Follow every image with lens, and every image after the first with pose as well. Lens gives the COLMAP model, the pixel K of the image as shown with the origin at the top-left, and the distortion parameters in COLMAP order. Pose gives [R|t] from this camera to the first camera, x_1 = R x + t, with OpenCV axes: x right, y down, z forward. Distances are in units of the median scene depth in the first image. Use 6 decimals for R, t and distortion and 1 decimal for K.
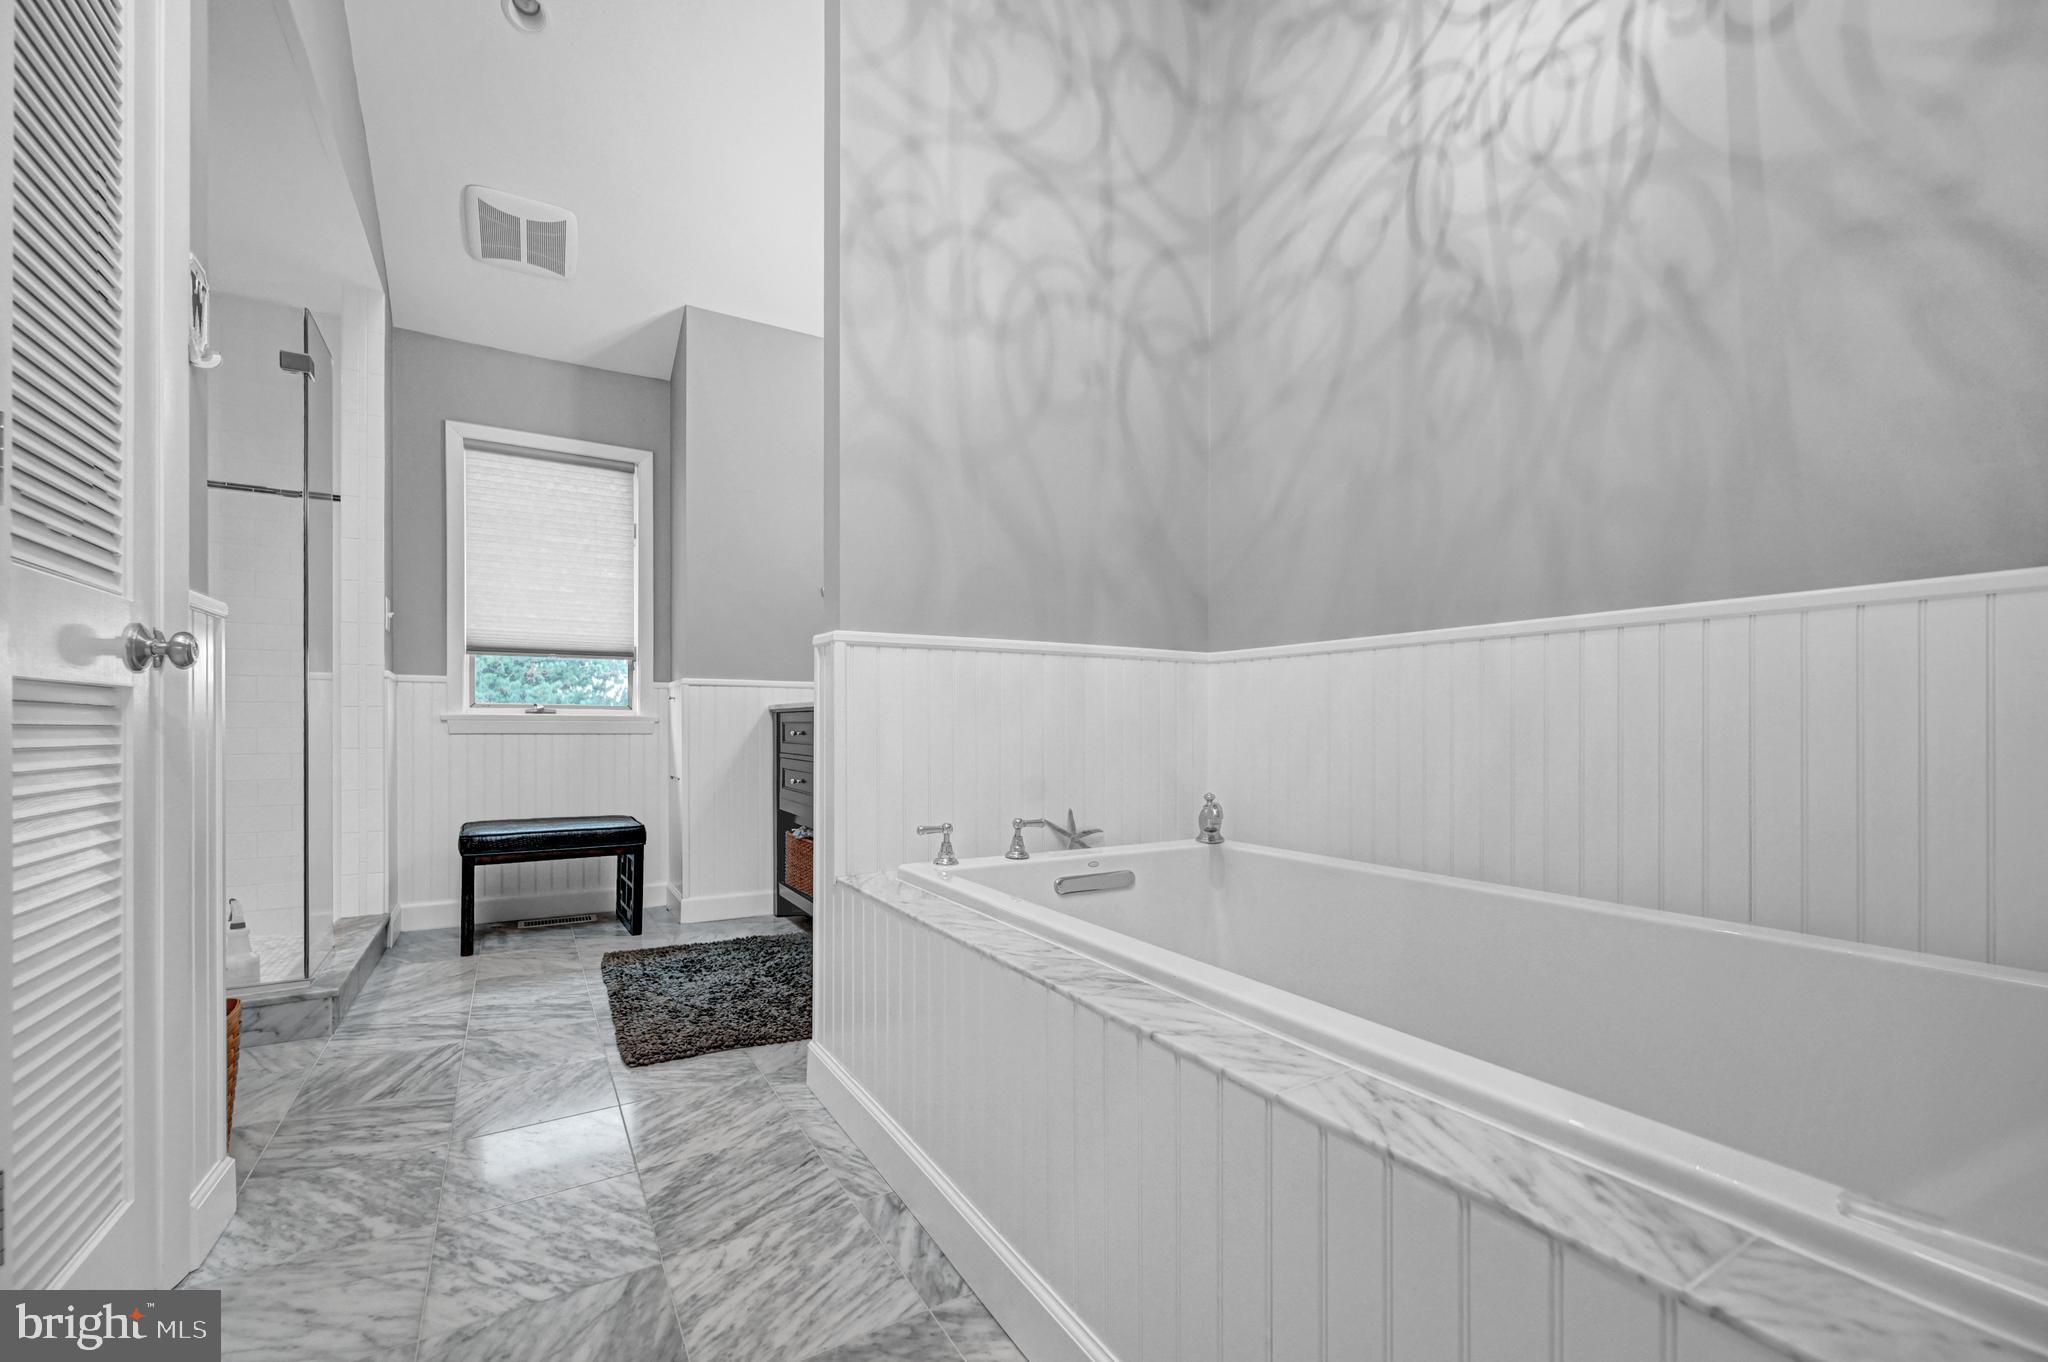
lens RADIAL K [[830.8, 0, 1012.1], [0, 830.8, 731.1], [0, 0, 1]] dist [0.002367, -0.000334]
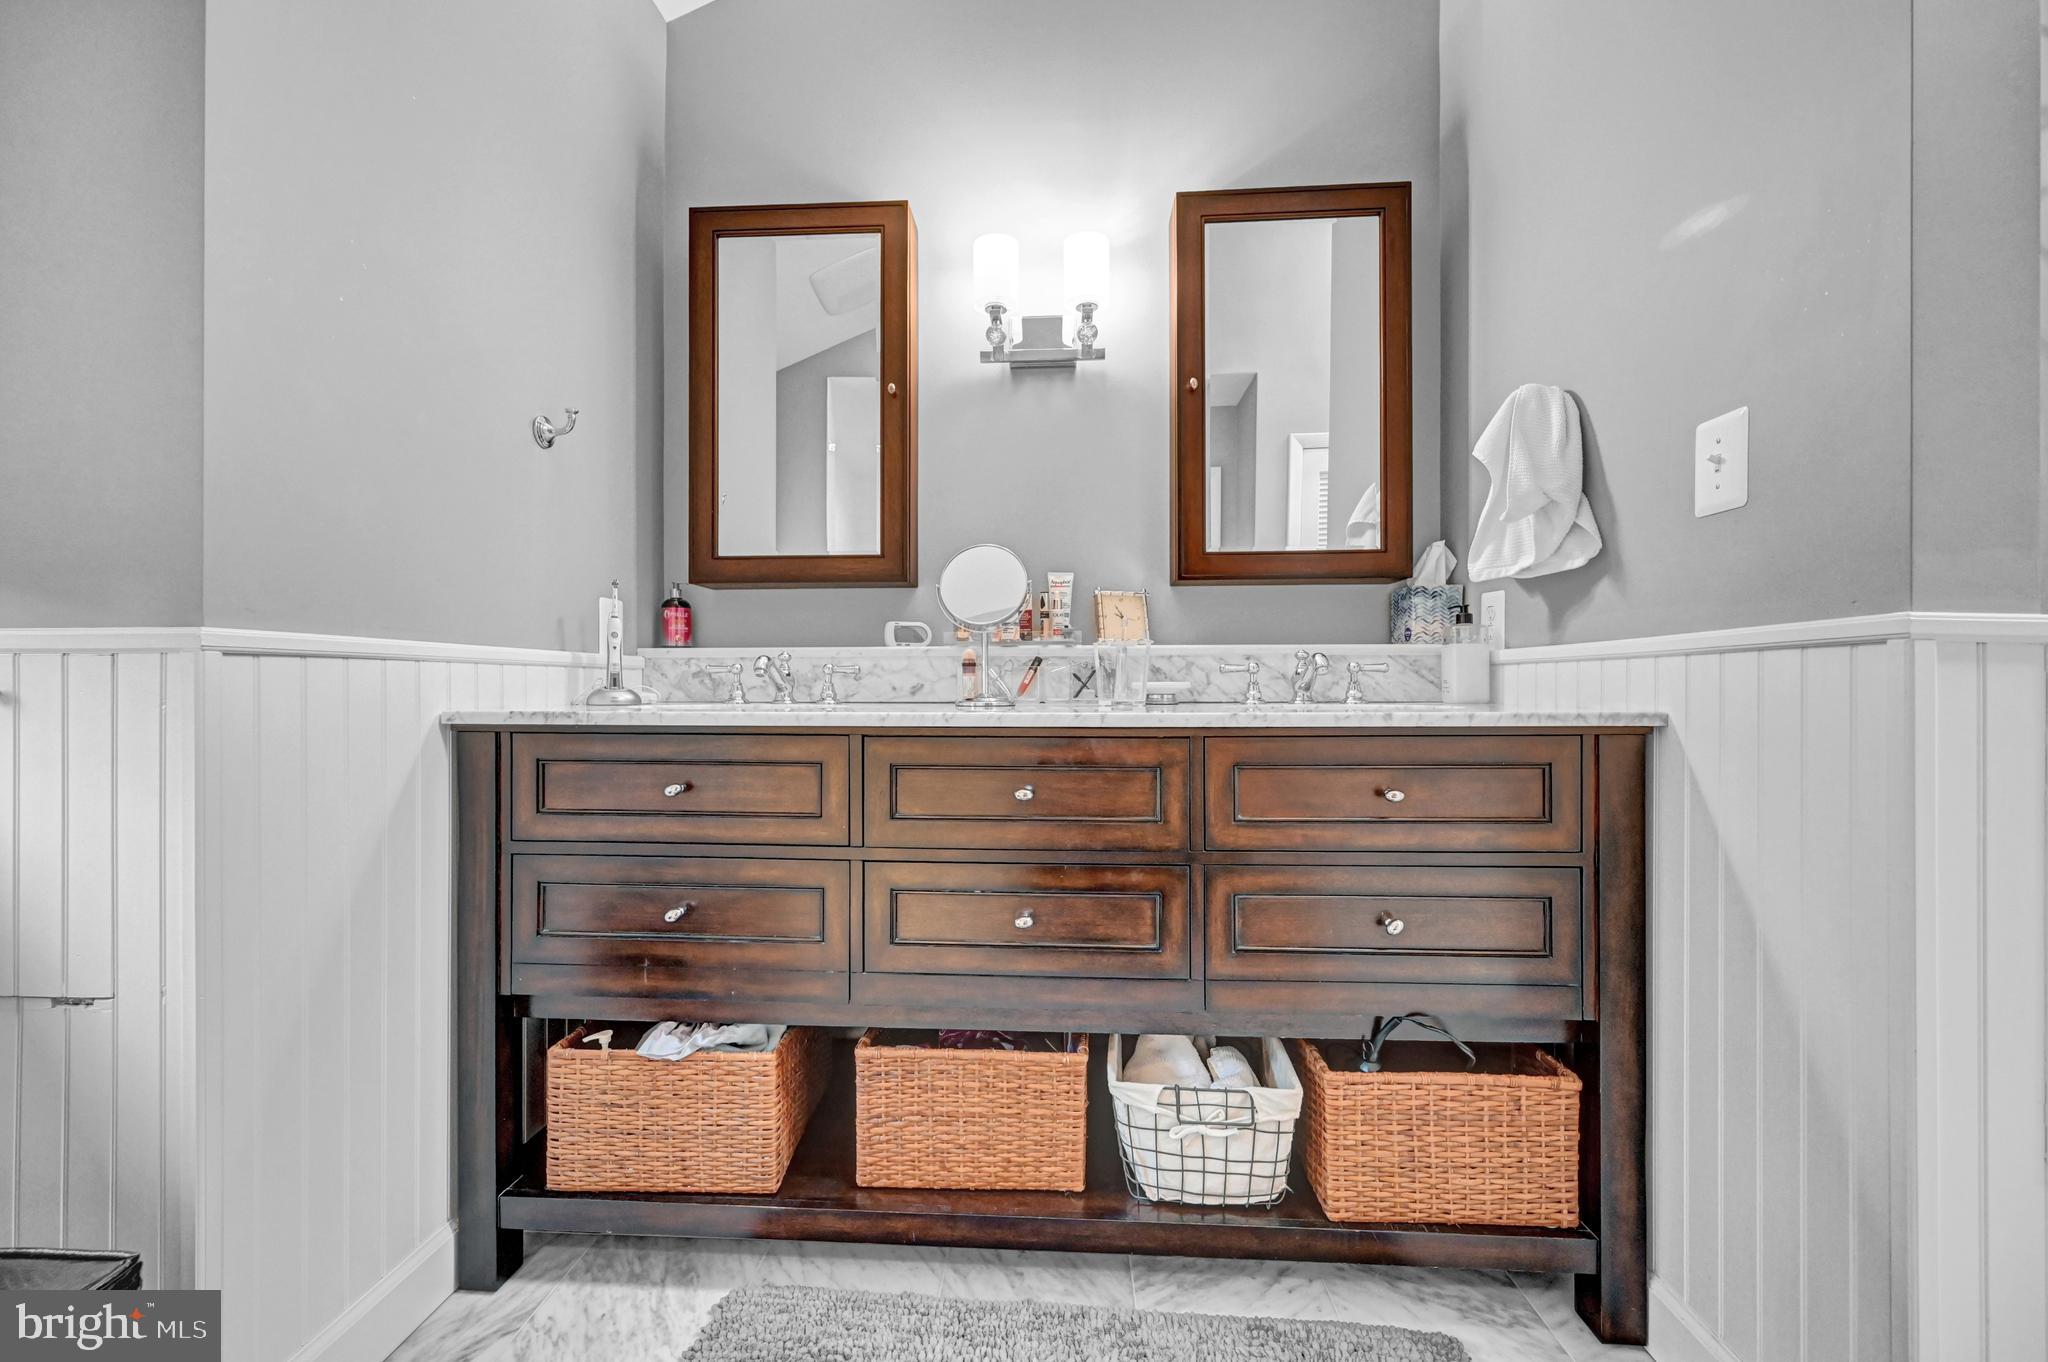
lens RADIAL K [[830.8, 0, 1019.4], [0, 830.8, 679.4], [0, 0, 1]] dist [0.002367, -0.000334]
pose [[0.562007, 0.005172, 0.827117, -0.474683], [0.003151, 0.999960, -0.008394, -0.043982], [-0.827127, 0.007323, 0.561968, 0.625243]]
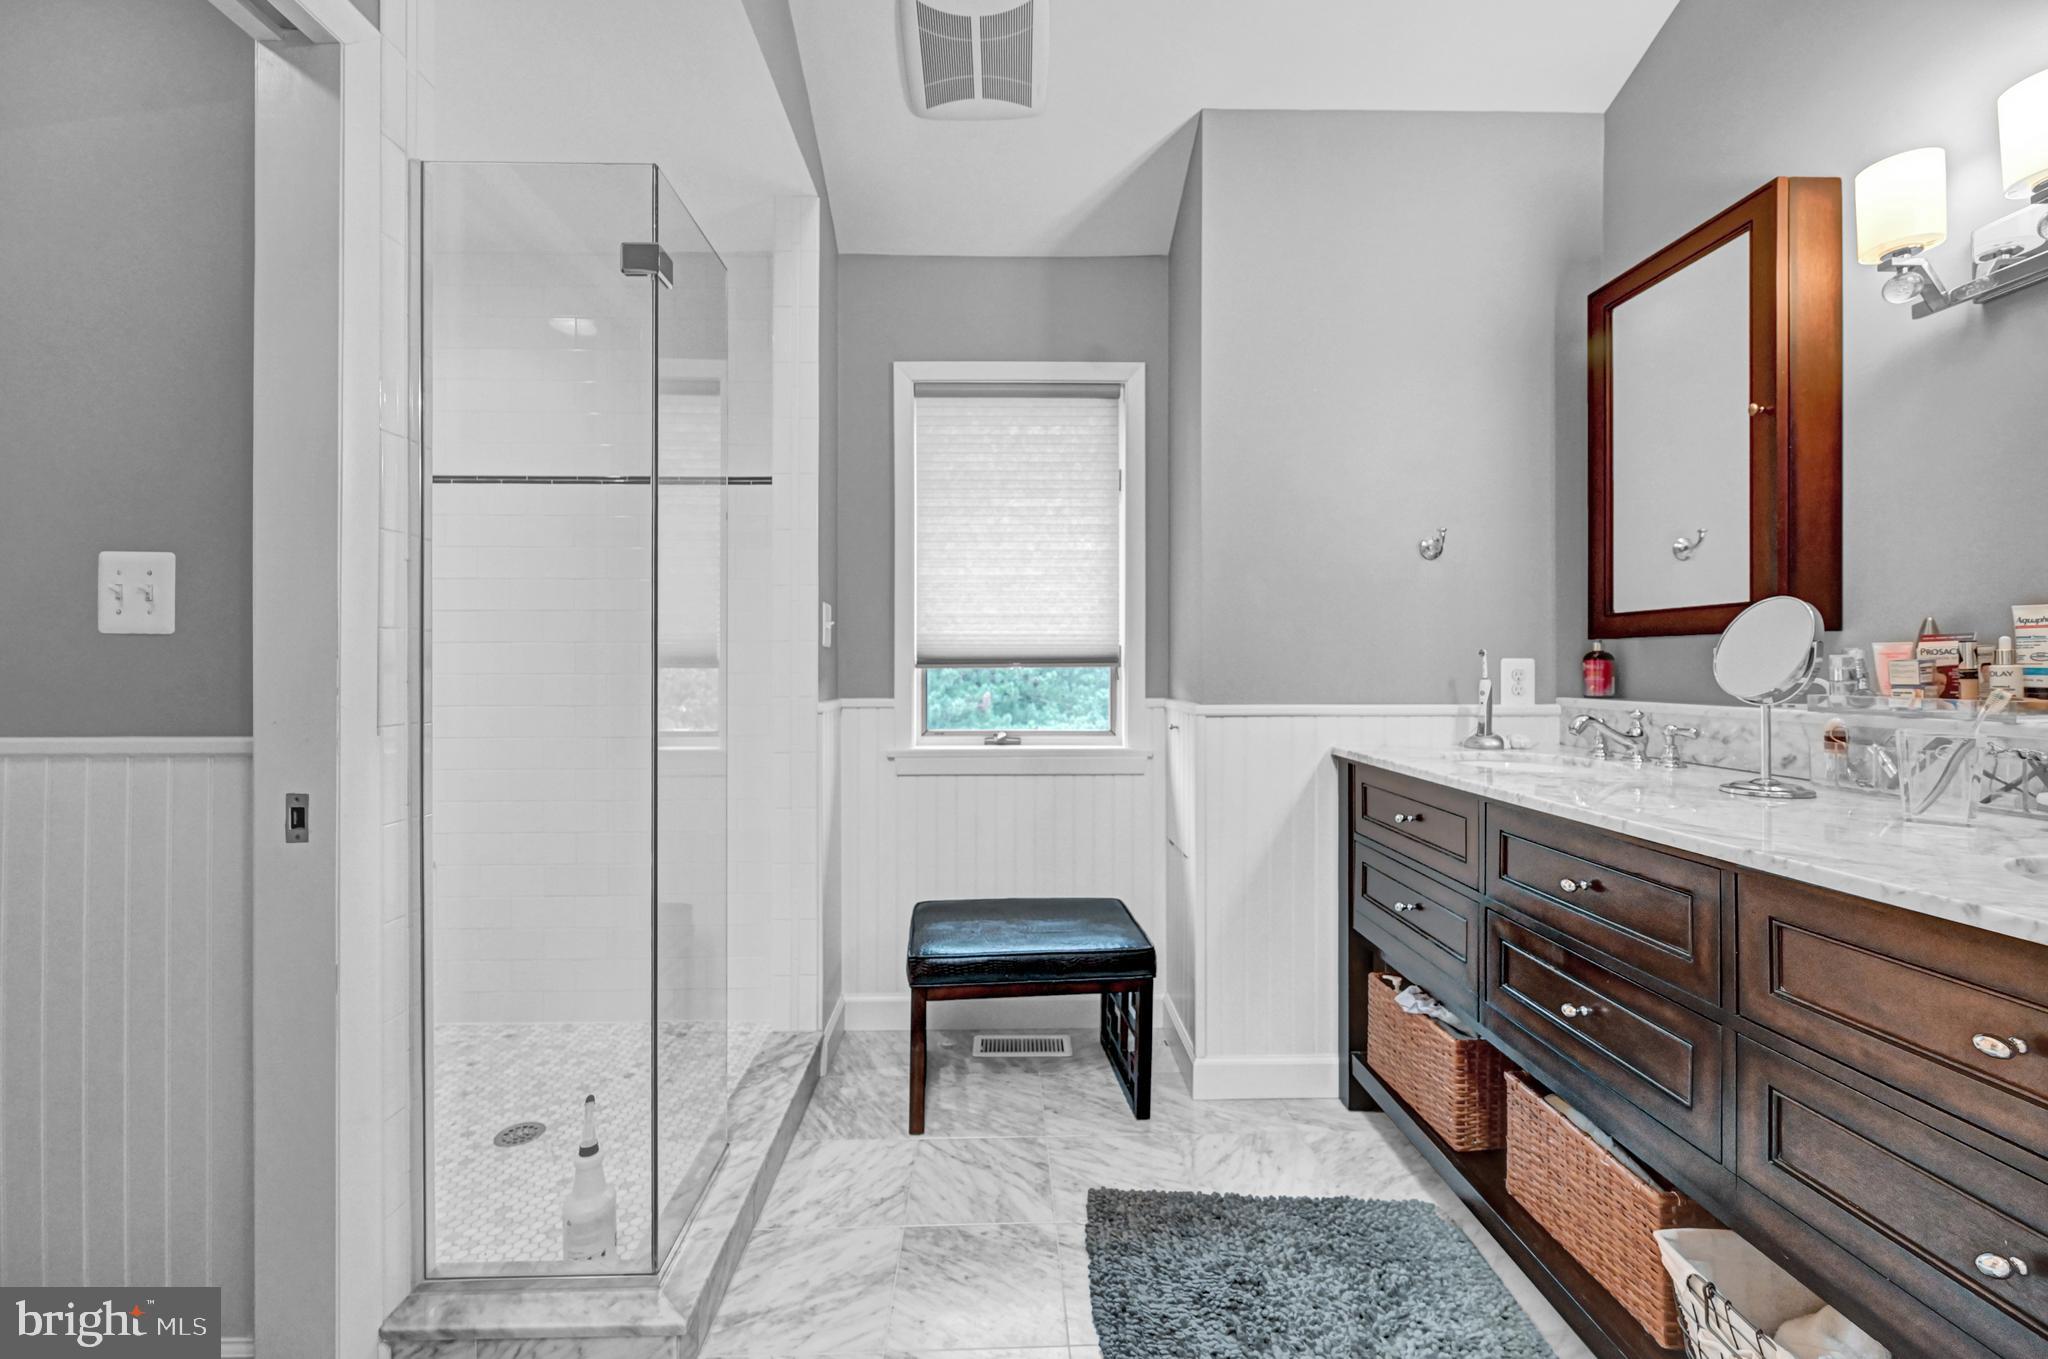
lens RADIAL K [[830.8, 0, 1021.6], [0, 830.8, 672.3], [0, 0, 1]] dist [0.002367, -0.000334]
pose [[0.874206, 0.002047, -0.485551, -0.208242], [-0.000262, 0.999993, 0.003744, -0.092052], [0.485555, -0.003146, 0.874200, 0.389729]]
